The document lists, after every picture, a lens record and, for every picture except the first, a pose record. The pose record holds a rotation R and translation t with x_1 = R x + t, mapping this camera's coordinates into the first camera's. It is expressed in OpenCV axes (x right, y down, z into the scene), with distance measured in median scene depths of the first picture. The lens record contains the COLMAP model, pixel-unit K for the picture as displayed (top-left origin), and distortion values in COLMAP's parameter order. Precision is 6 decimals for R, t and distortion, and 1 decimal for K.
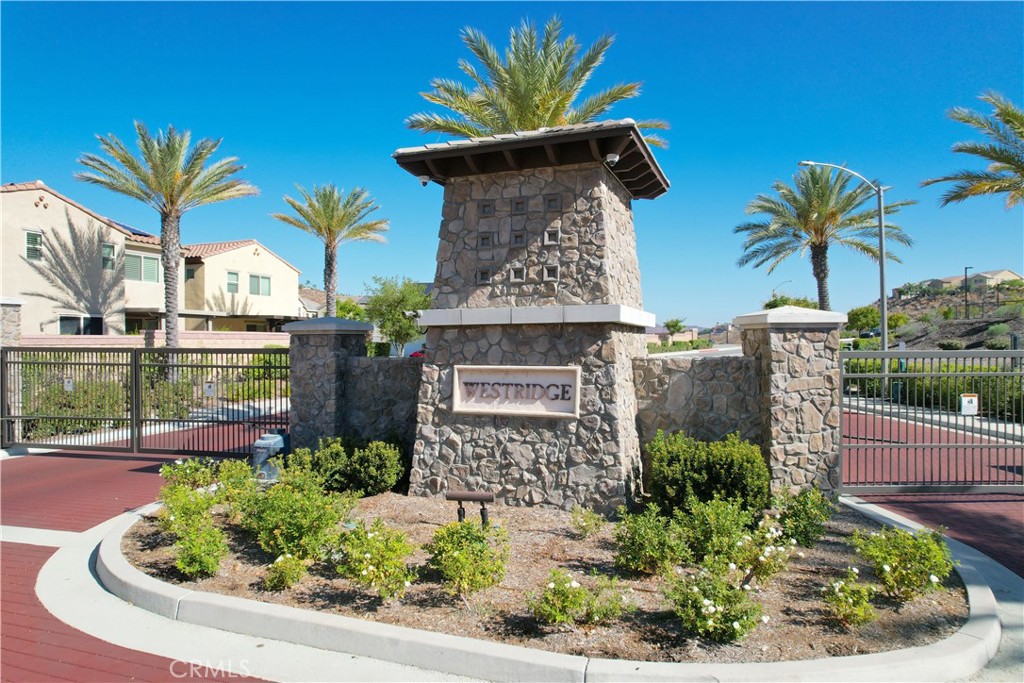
lens RADIAL K [[665.1, 0, 512.0], [0, 665.1, 341.5], [0, 0, 1]] dist [-0.071586, 0.070999]
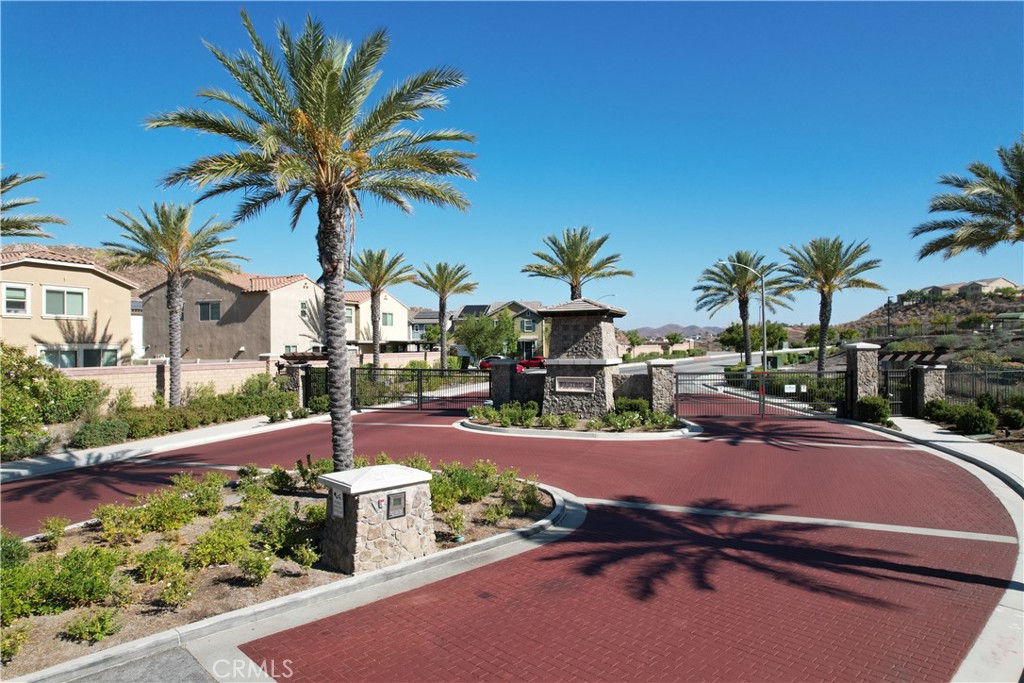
lens RADIAL K [[665.1, 0, 512.0], [0, 665.1, 341.5], [0, 0, 1]] dist [-0.071586, 0.070999]
pose [[0.999521, -0.001119, -0.030929, -0.198518], [0.001069, 0.999998, -0.001641, -0.129706], [0.030931, 0.001607, 0.999520, -2.212560]]
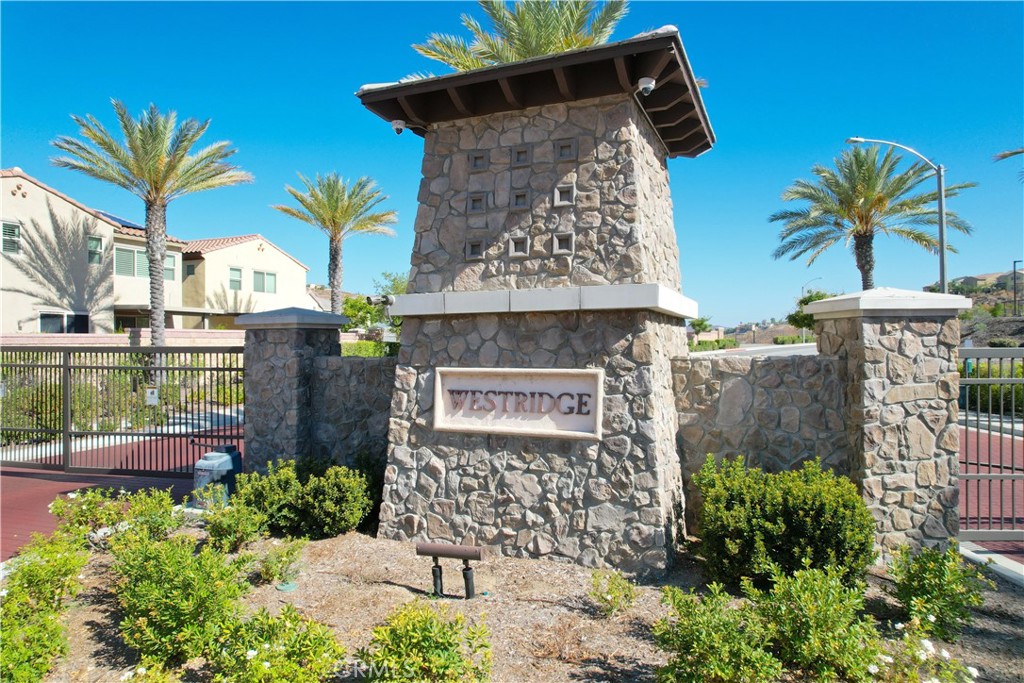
lens RADIAL K [[665.1, 0, 512.0], [0, 665.1, 341.5], [0, 0, 1]] dist [-0.071586, 0.070999]
pose [[0.999487, -0.001621, -0.031991, 0.023648], [0.001610, 0.999999, -0.000383, 0.006597], [0.031992, 0.000332, 0.999488, 0.242178]]
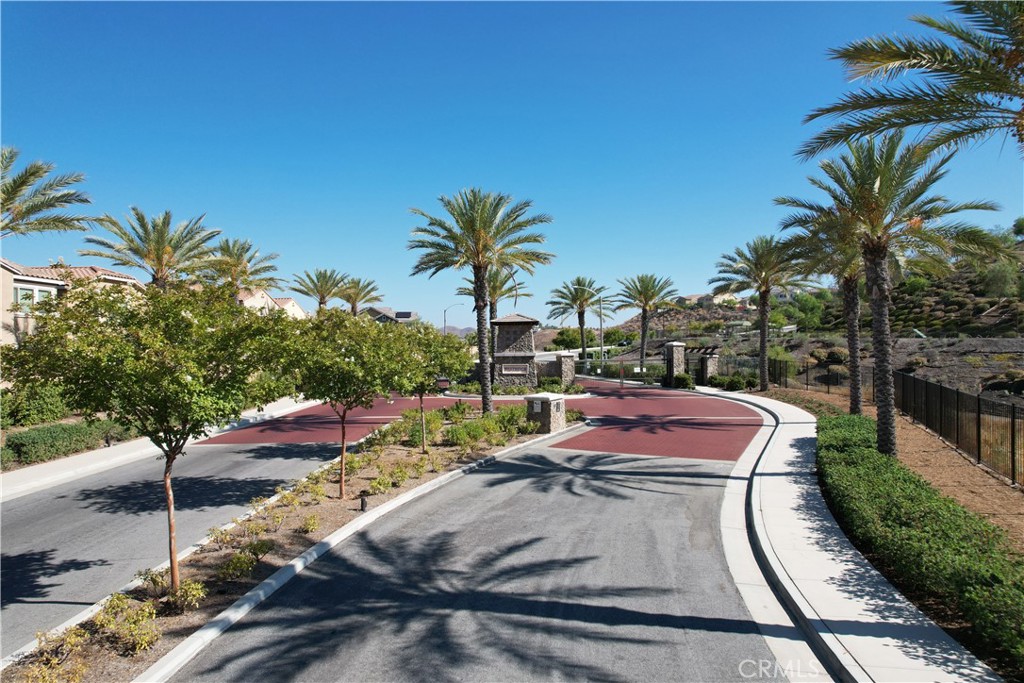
lens RADIAL K [[665.1, 0, 512.0], [0, 665.1, 341.5], [0, 0, 1]] dist [-0.071586, 0.070999]
pose [[0.954454, -0.001234, 0.298355, -1.491177], [0.002335, 0.999992, -0.003333, -0.117210], [-0.298349, 0.003878, 0.954449, -3.747959]]
